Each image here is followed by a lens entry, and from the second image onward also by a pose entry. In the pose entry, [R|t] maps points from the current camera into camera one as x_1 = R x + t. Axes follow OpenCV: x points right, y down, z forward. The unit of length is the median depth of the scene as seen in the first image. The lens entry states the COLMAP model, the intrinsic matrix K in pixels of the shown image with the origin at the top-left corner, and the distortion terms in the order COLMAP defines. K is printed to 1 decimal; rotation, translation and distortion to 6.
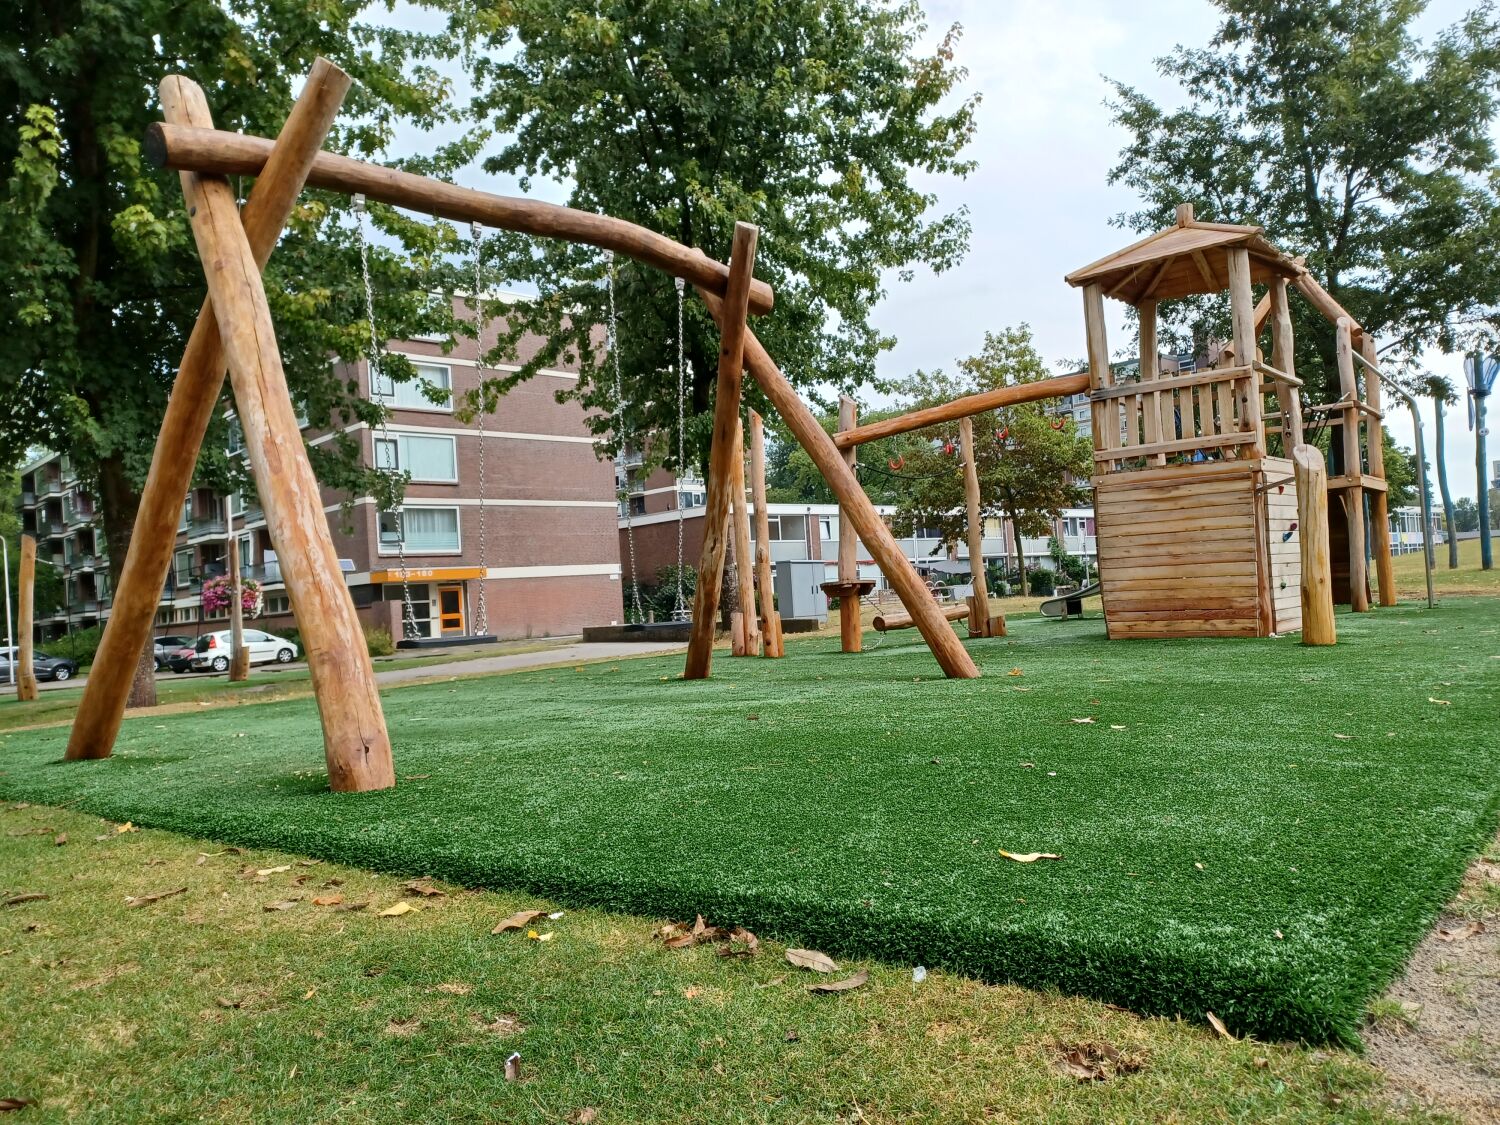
lens RADIAL K [[1070.2, 0, 741.7], [0, 1070.2, 575.9], [0, 0, 1]] dist [0.047732, -0.074174]
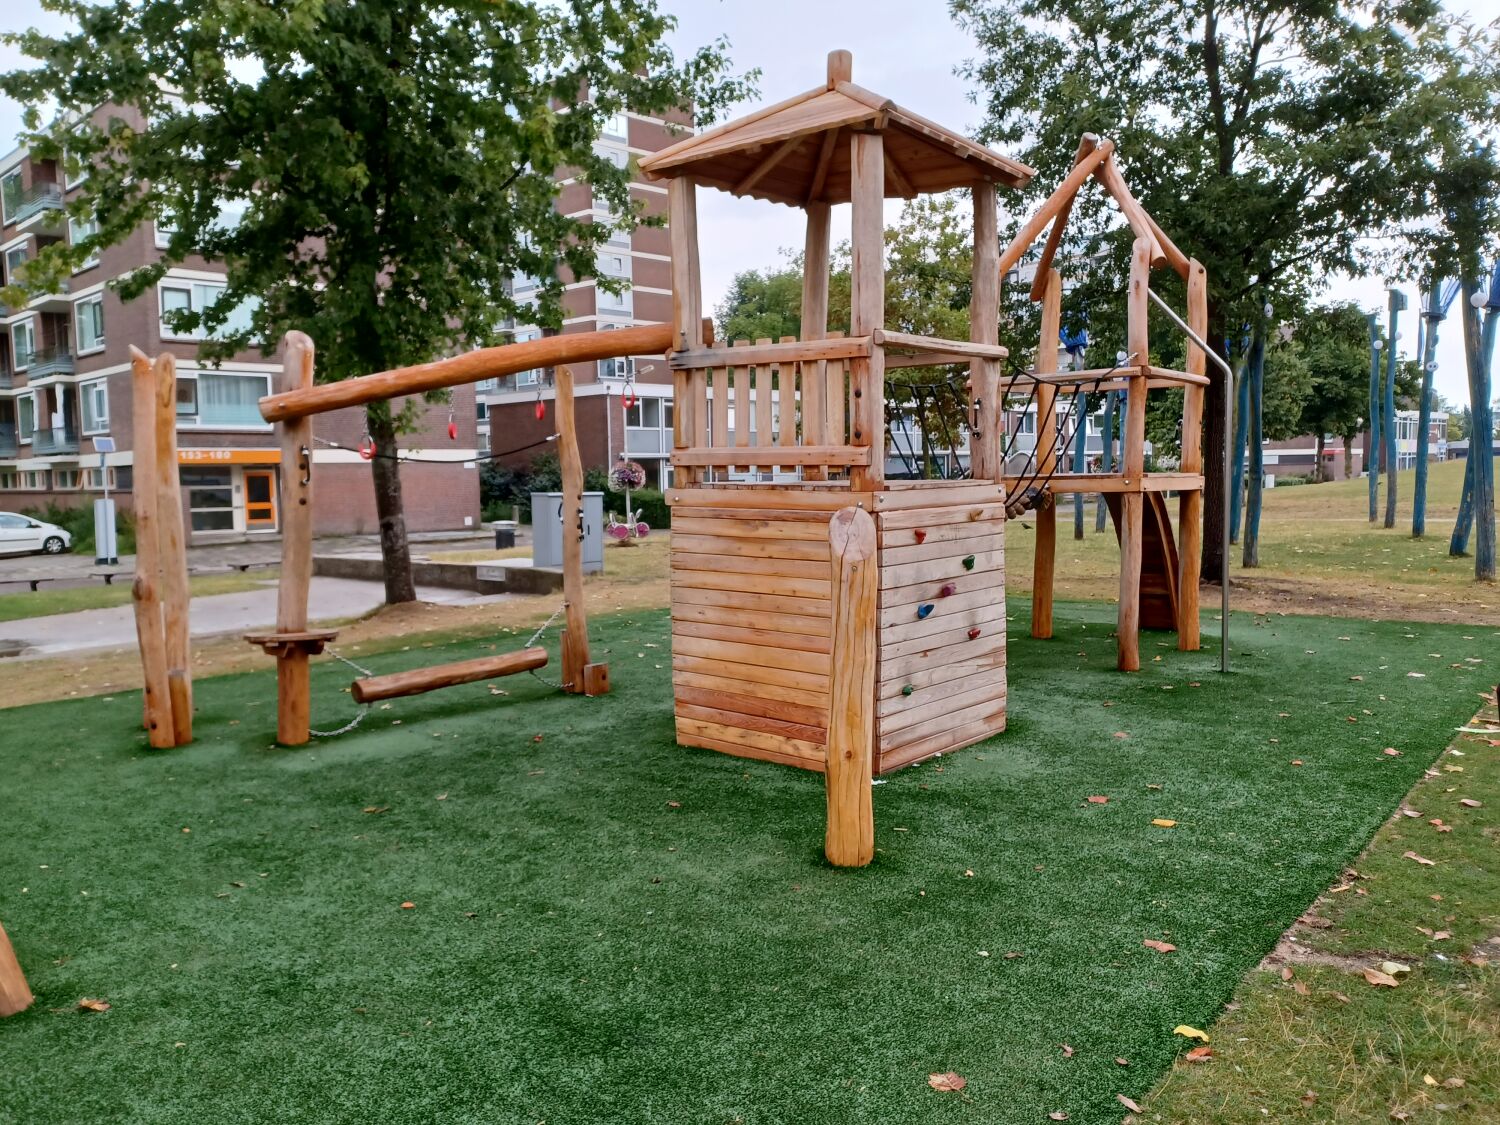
lens RADIAL K [[1161.9, 0, 750.0], [0, 1161.9, 562.5], [0, 0, 1]] dist [0.064233, -0.094917]
pose [[0.998269, 0.042045, 0.041113, 0.080545], [-0.045920, 0.994091, 0.098361, -0.027497], [-0.036734, -0.100079, 0.994301, 0.070752]]
